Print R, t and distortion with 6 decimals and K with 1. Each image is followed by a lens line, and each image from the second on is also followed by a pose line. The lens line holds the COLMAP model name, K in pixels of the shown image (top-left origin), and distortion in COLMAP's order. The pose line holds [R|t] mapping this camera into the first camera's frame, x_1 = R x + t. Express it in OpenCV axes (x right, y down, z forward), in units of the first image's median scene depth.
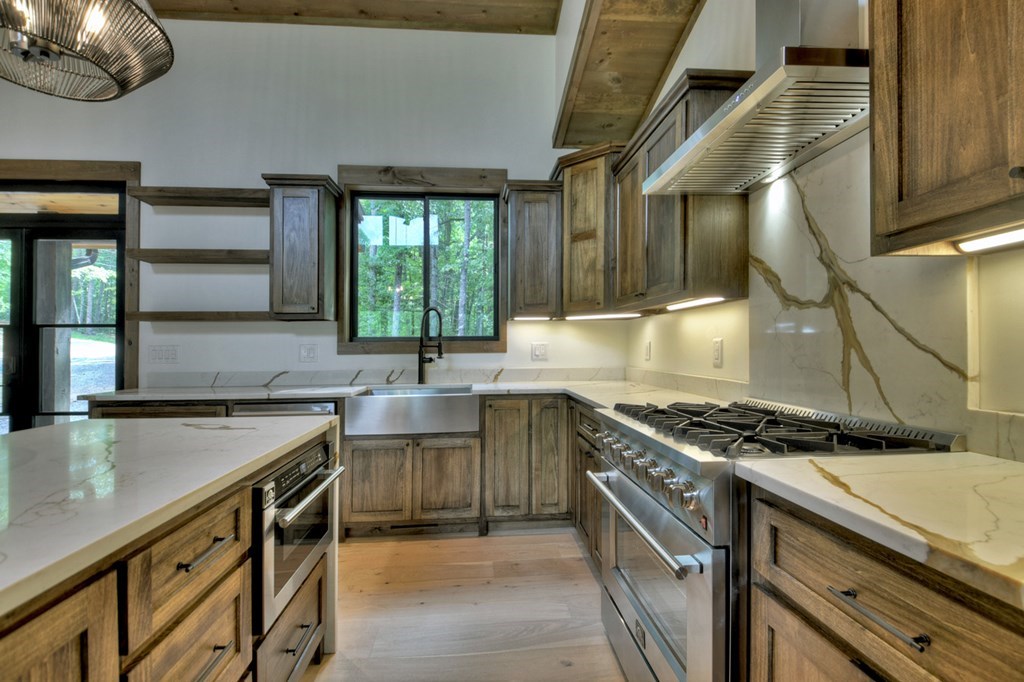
lens RADIAL K [[455.5, 0, 510.6], [0, 455.5, 345.5], [0, 0, 1]] dist [-0.001398, -0.000305]
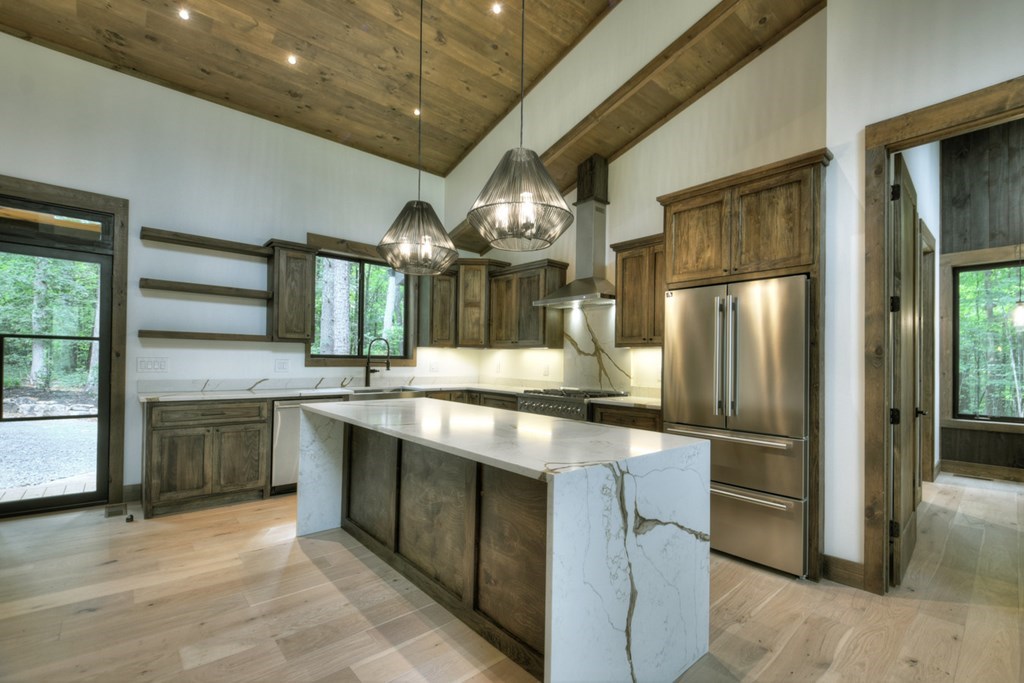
lens RADIAL K [[455.5, 0, 510.6], [0, 455.5, 346.0], [0, 0, 1]] dist [-0.001398, -0.000305]
pose [[0.809267, 0.037619, 0.586235, -0.749889], [-0.026383, 0.999268, -0.027703, -0.024021], [-0.586848, 0.006953, 0.809667, -0.559249]]
